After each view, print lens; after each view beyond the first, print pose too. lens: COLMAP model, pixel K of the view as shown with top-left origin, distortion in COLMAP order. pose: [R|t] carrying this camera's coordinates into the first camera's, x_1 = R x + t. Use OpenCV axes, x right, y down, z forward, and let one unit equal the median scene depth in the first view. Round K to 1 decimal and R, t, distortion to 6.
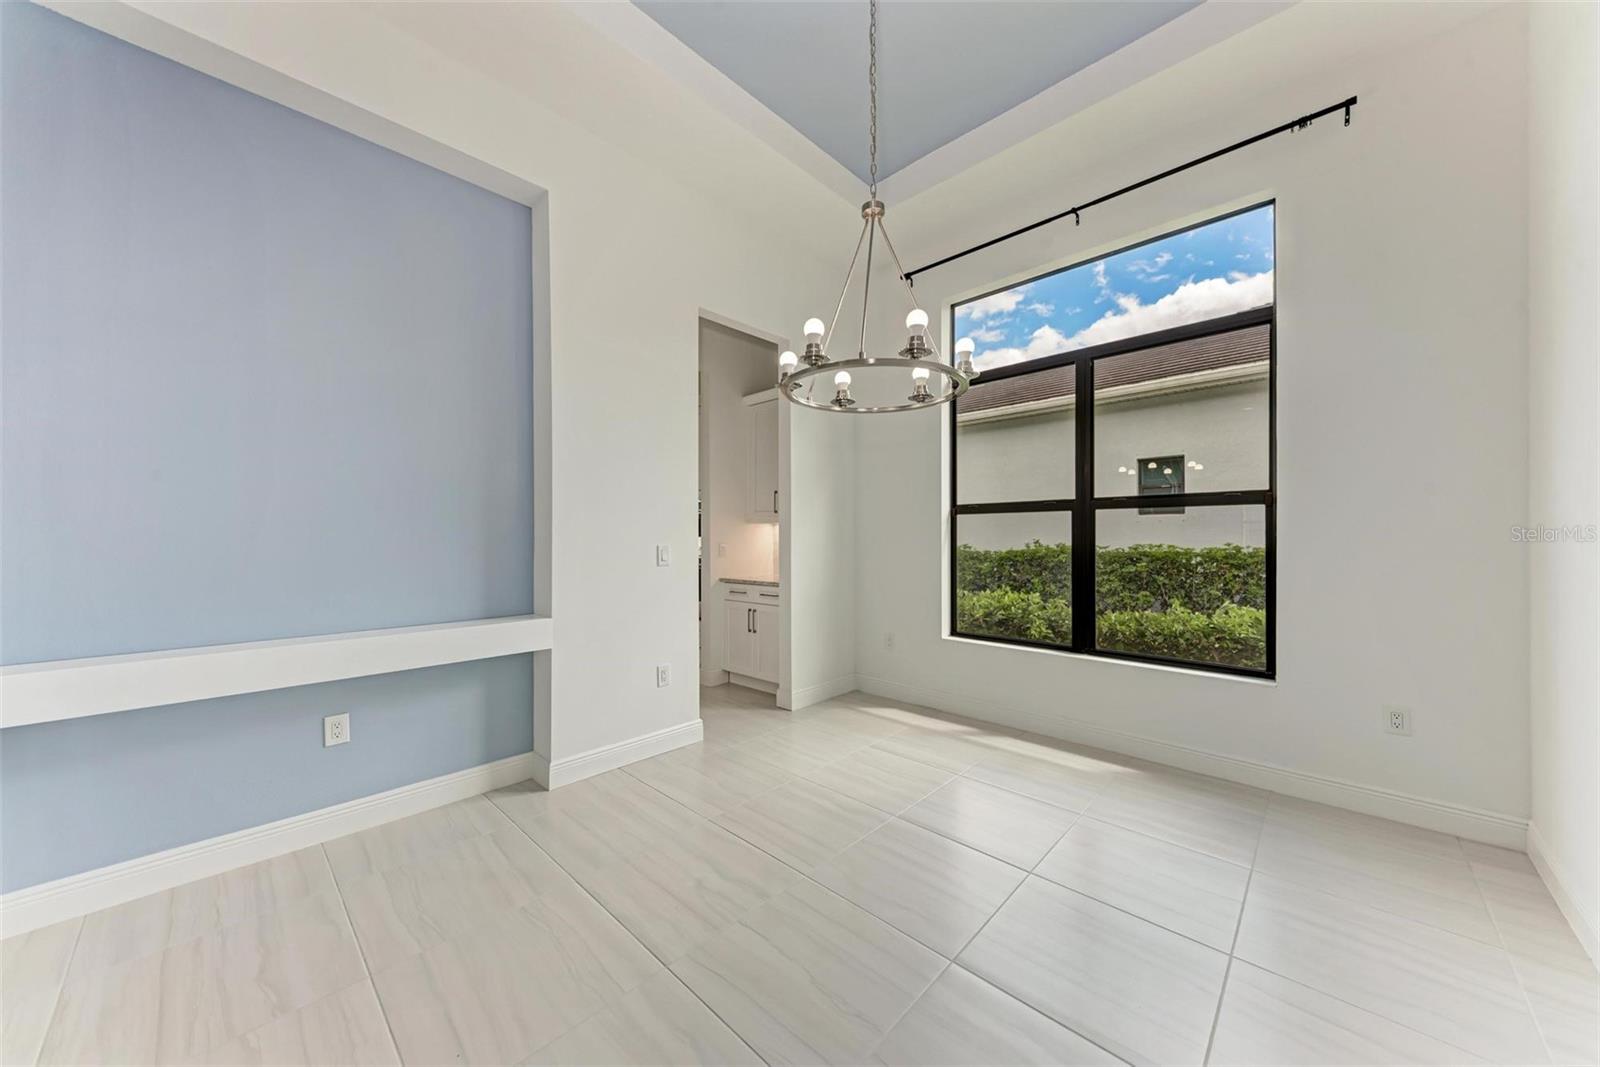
lens RADIAL K [[546.7, 0, 802.7], [0, 546.7, 538.6], [0, 0, 1]] dist [0.000373, -0.000138]
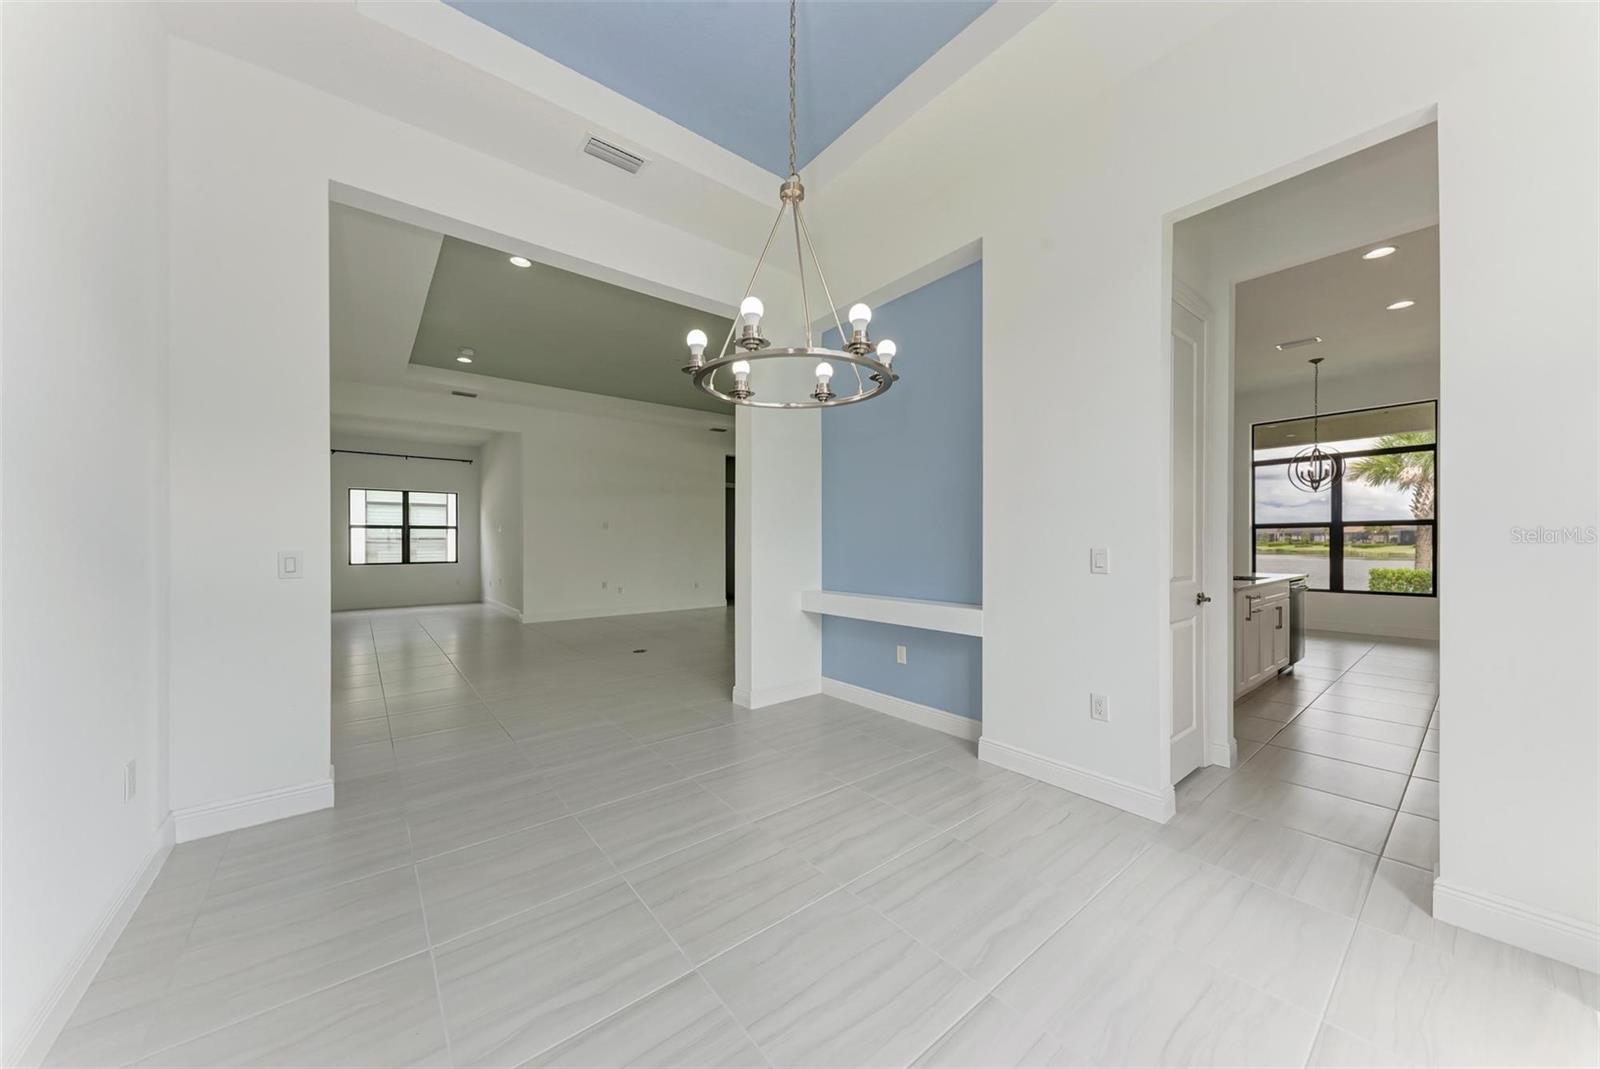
lens RADIAL K [[543.7, 0, 808.1], [0, 543.7, 546.9], [0, 0, 1]] dist [0.000205, -0.000023]
pose [[-0.121213, 0.006148, -0.992607, 0.719198], [-0.005023, 0.999964, 0.006807, 0.007325], [0.992614, 0.005811, -0.121178, 0.782547]]
